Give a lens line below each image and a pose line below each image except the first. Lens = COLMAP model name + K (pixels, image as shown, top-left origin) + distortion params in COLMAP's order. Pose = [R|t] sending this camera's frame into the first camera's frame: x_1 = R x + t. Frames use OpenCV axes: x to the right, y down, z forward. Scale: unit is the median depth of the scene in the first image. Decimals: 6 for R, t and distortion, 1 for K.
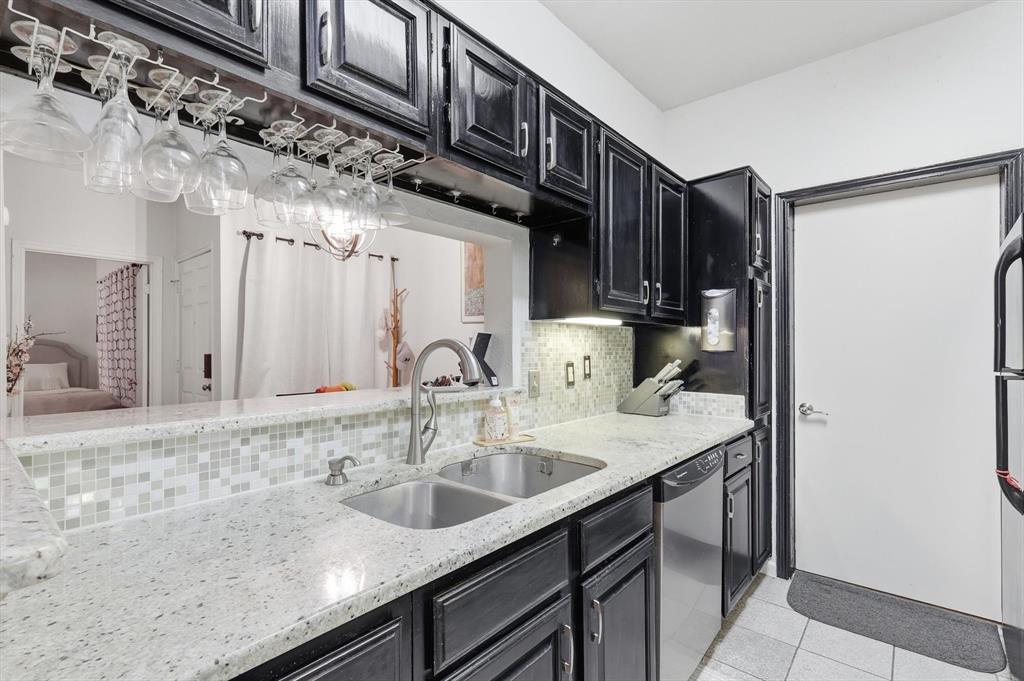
lens RADIAL K [[472.3, 0, 517.5], [0, 472.3, 345.1], [0, 0, 1]] dist [0.004575, -0.001351]
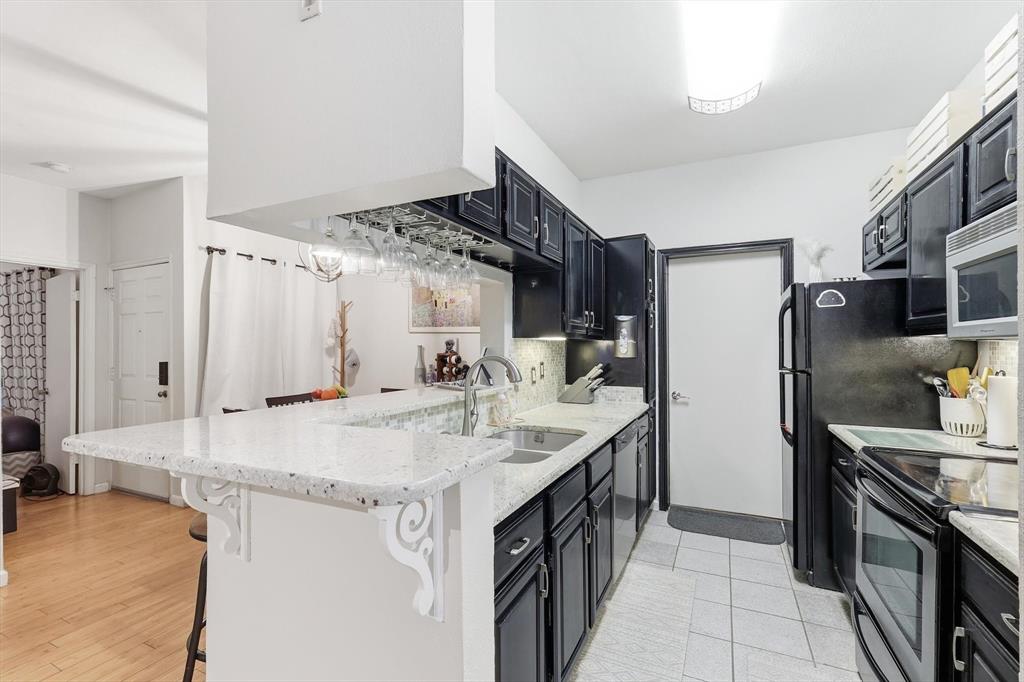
lens RADIAL K [[472.3, 0, 505.4], [0, 472.3, 341.6], [0, 0, 1]] dist [0.004575, -0.001351]
pose [[0.964409, -0.000278, 0.264417, -0.324185], [0.001616, 0.999987, -0.004845, -0.030716], [-0.264412, 0.005100, 0.964396, -0.315520]]
